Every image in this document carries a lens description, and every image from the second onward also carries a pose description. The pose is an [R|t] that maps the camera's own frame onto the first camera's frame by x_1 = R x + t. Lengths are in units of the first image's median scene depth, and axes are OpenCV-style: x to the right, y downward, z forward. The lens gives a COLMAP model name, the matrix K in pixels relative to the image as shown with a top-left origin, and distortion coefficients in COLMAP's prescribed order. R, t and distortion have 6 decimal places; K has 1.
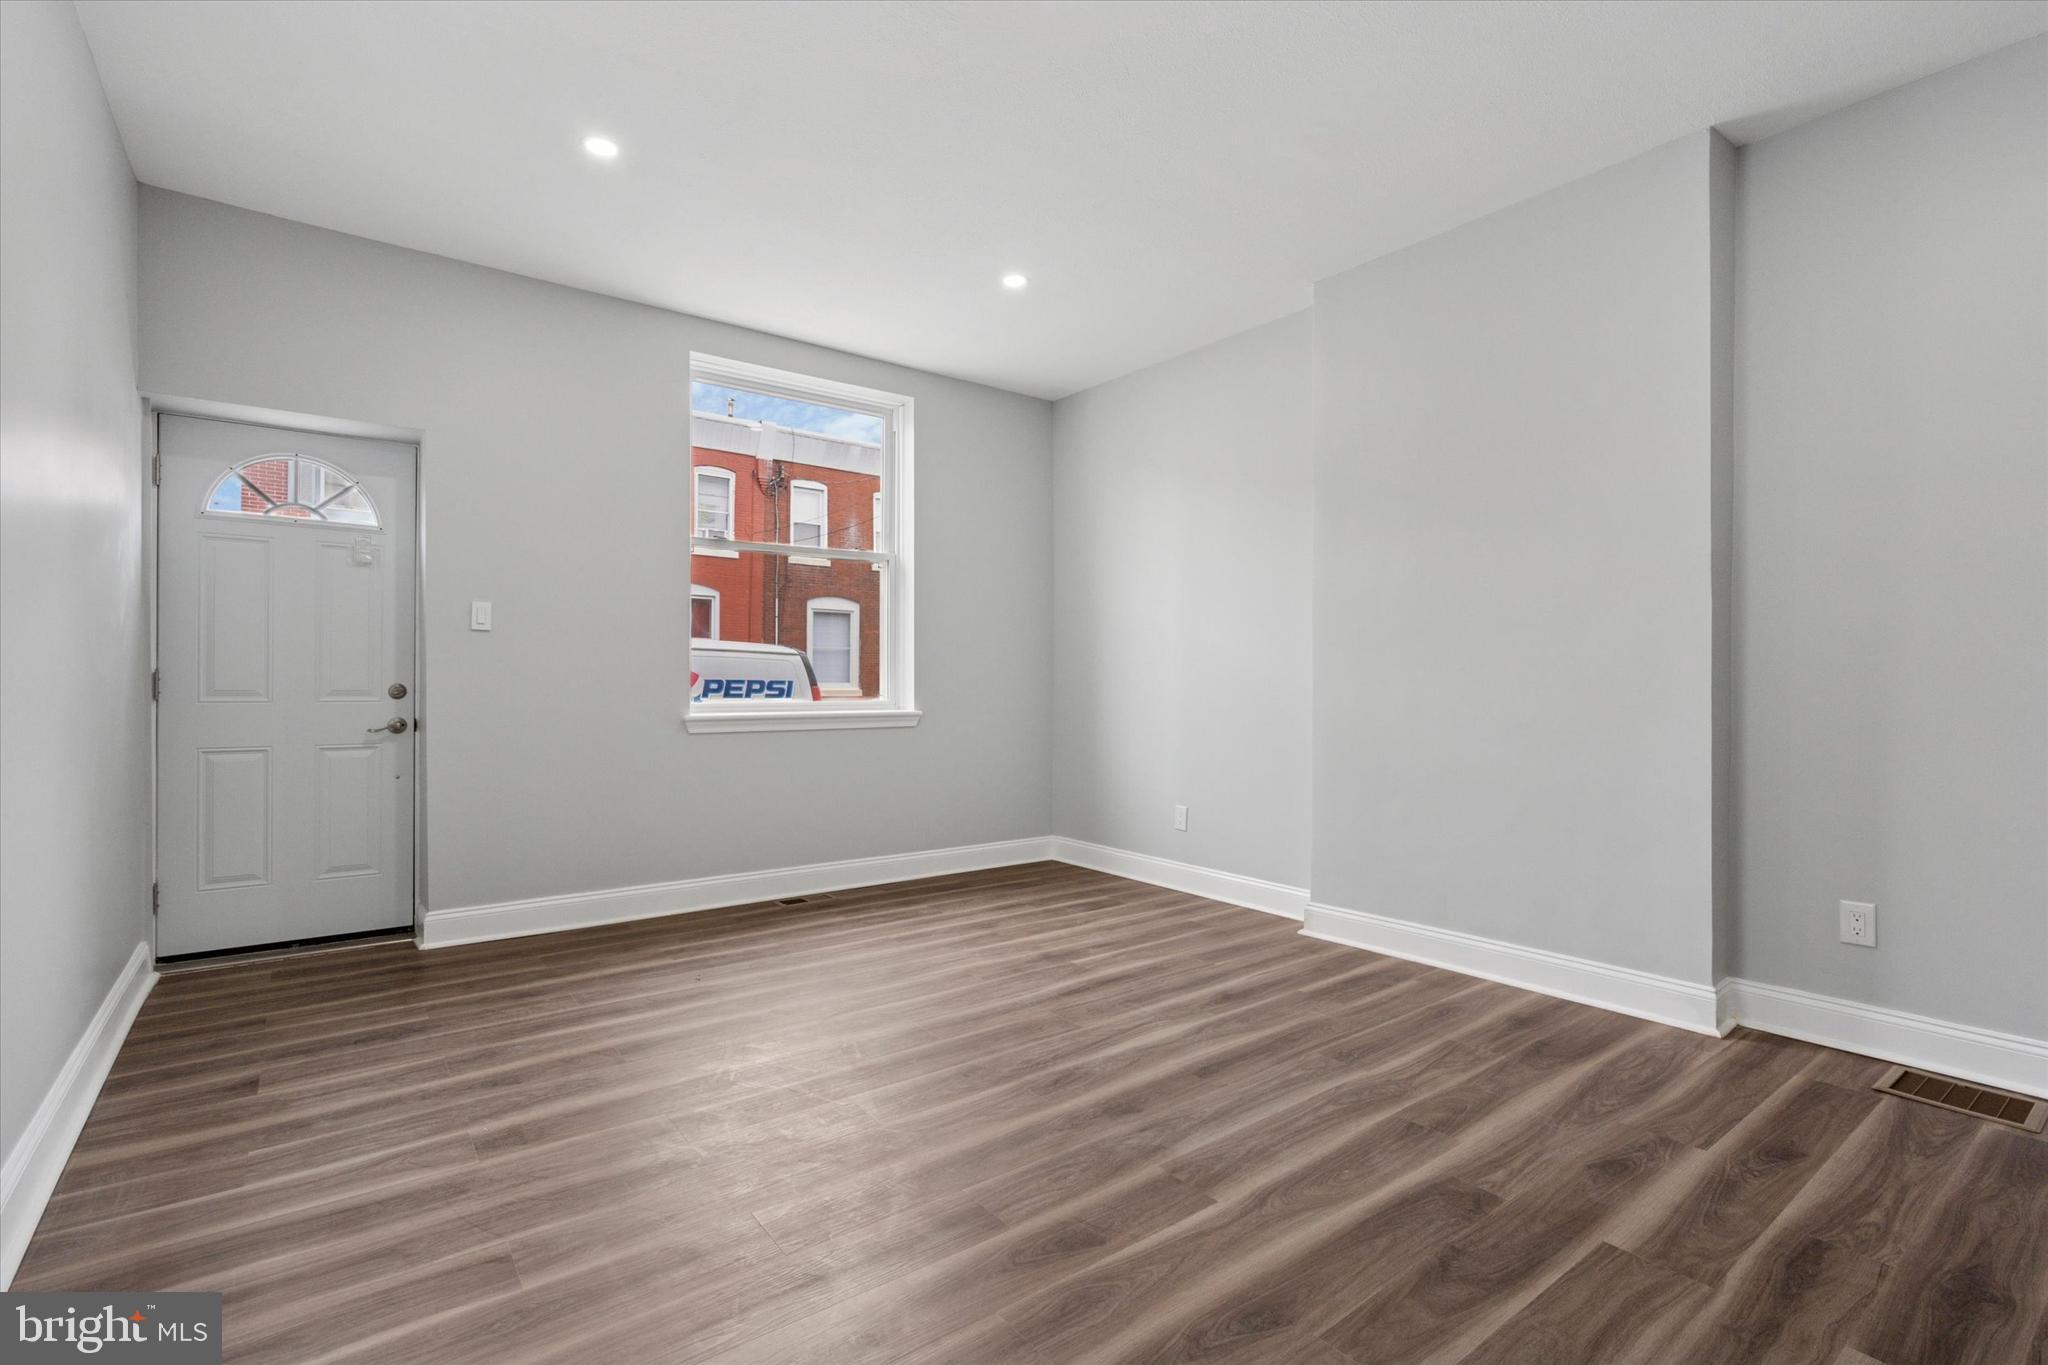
lens RADIAL K [[933.2, 0, 1017.9], [0, 933.2, 691.2], [0, 0, 1]] dist [-0.007309, 0.002323]
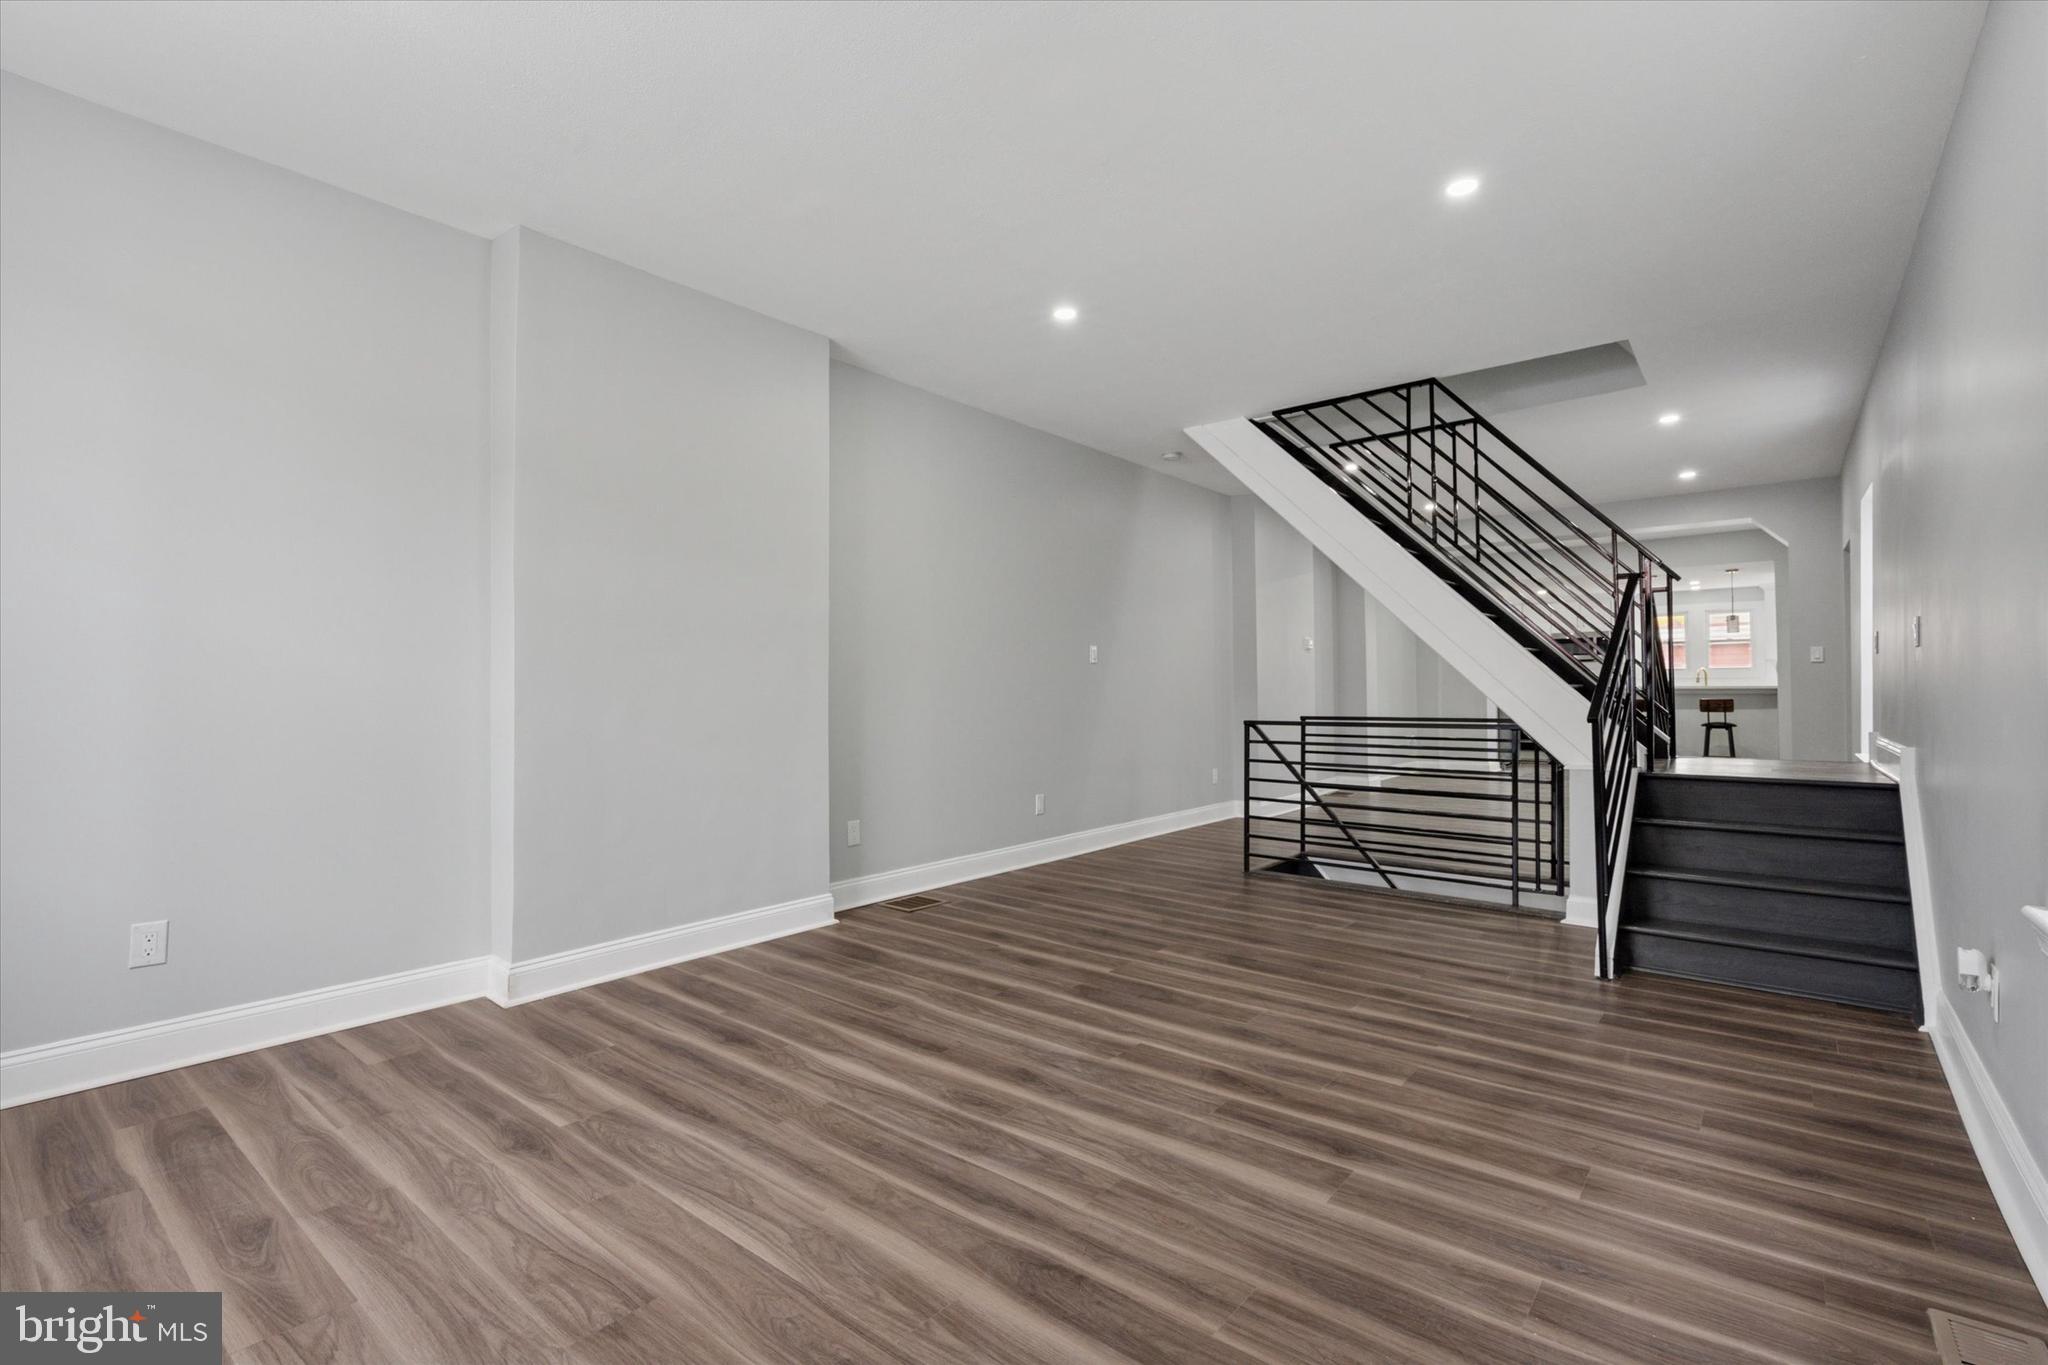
lens RADIAL K [[933.2, 0, 1007.1], [0, 933.2, 679.6], [0, 0, 1]] dist [-0.007309, 0.002323]
pose [[-0.226584, 0.008870, 0.973951, -0.842278], [0.010974, 0.999918, -0.006554, -0.022810], [-0.973930, 0.009203, -0.226663, 1.076006]]
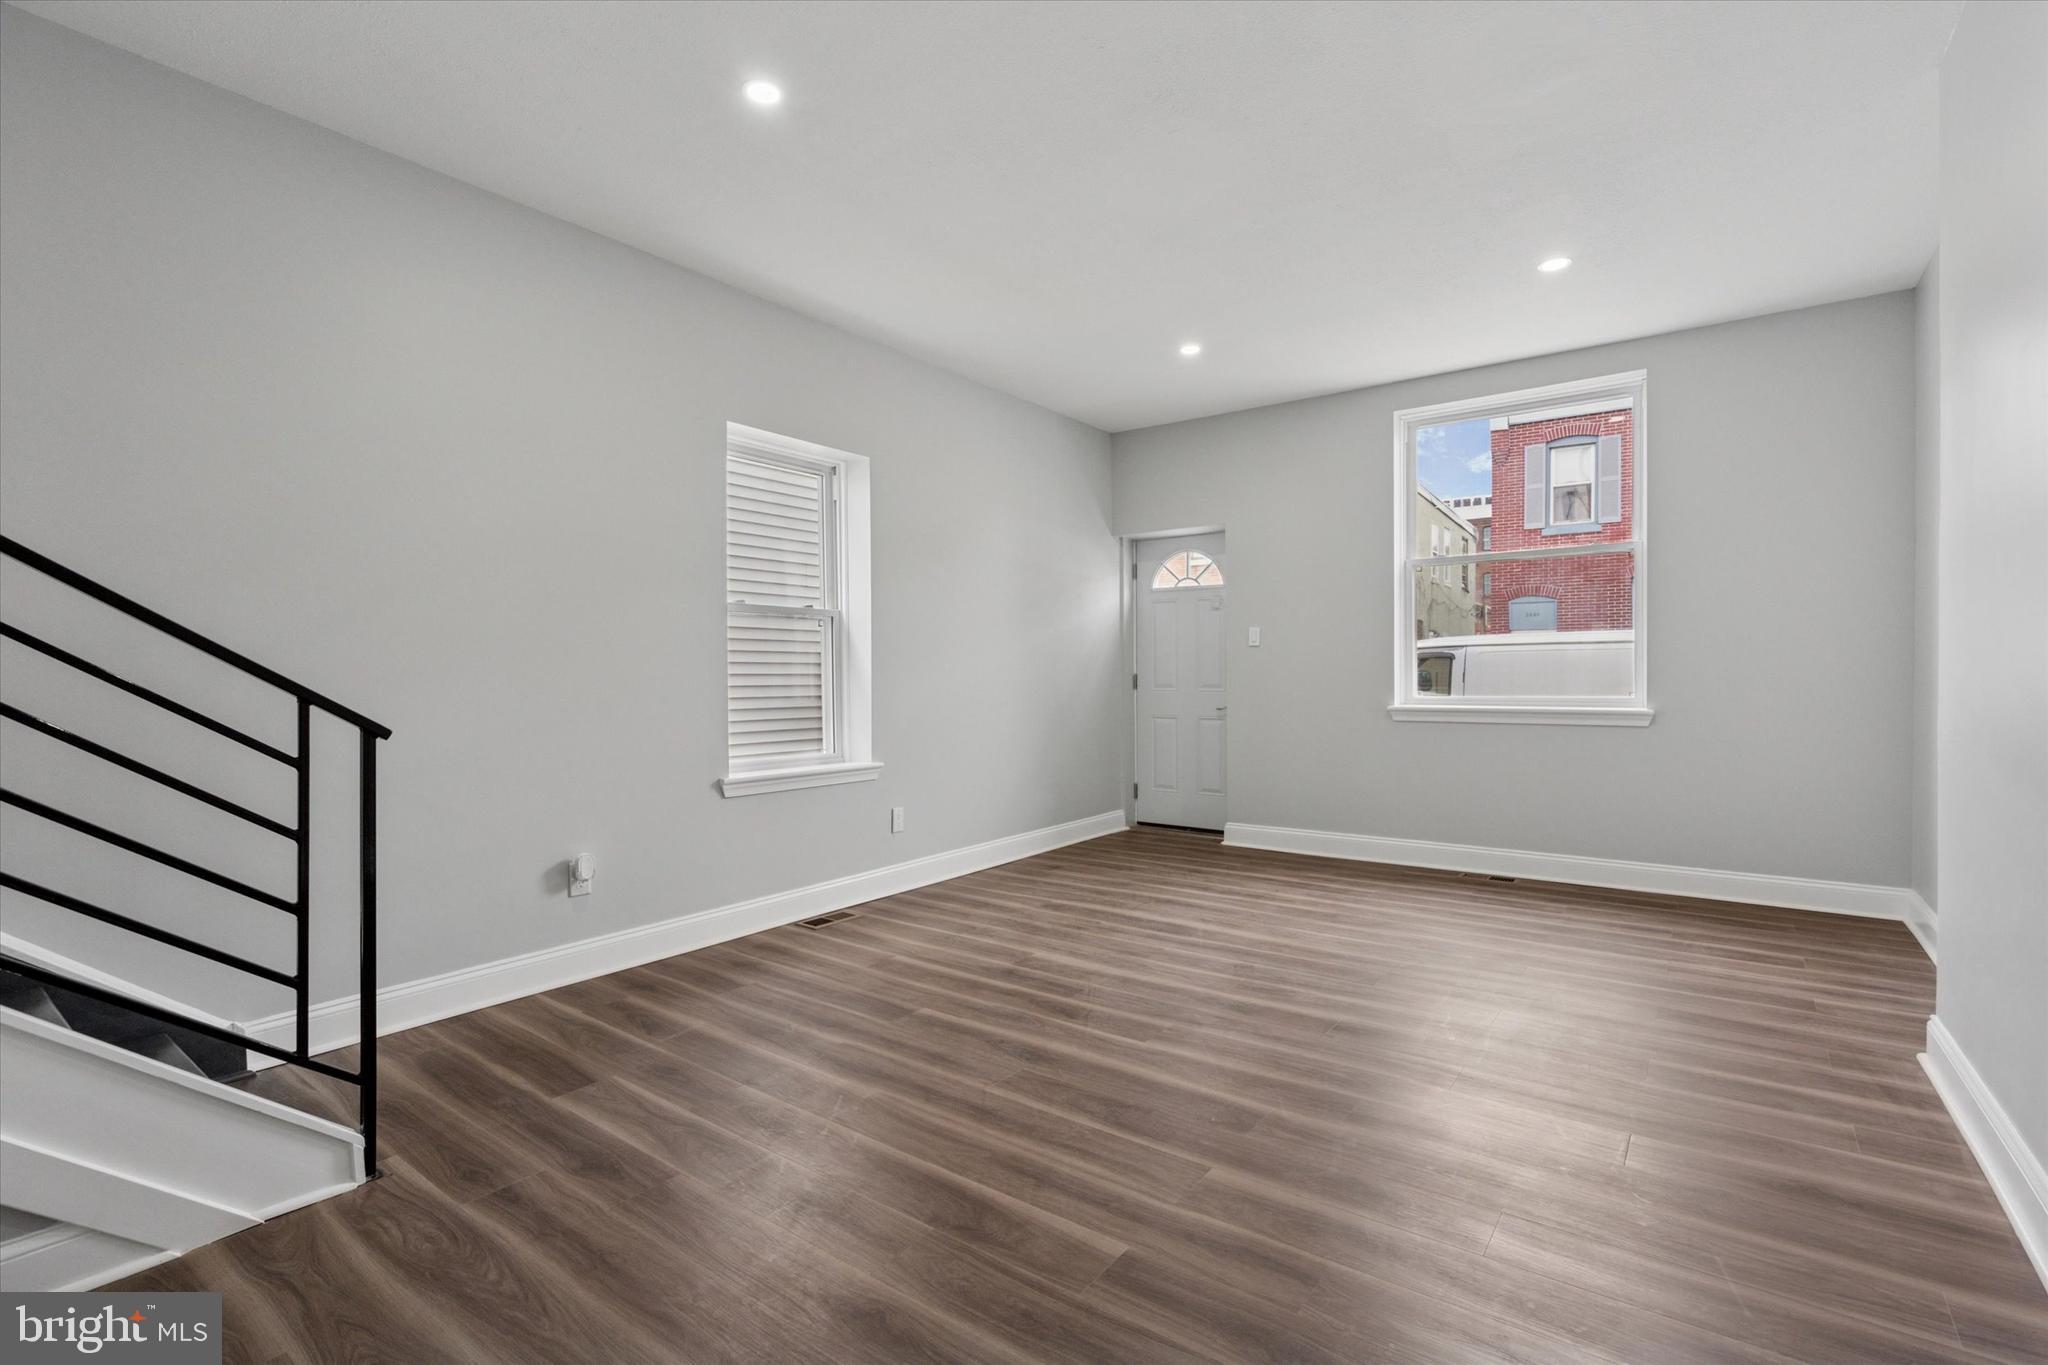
lens RADIAL K [[933.2, 0, 1030.8], [0, 933.2, 677.7], [0, 0, 1]] dist [-0.007309, 0.002323]
pose [[0.282287, -0.003076, -0.959325, 1.083351], [-0.001897, 0.999991, -0.003765, -0.008993], [0.959328, 0.002883, 0.282279, 0.291679]]
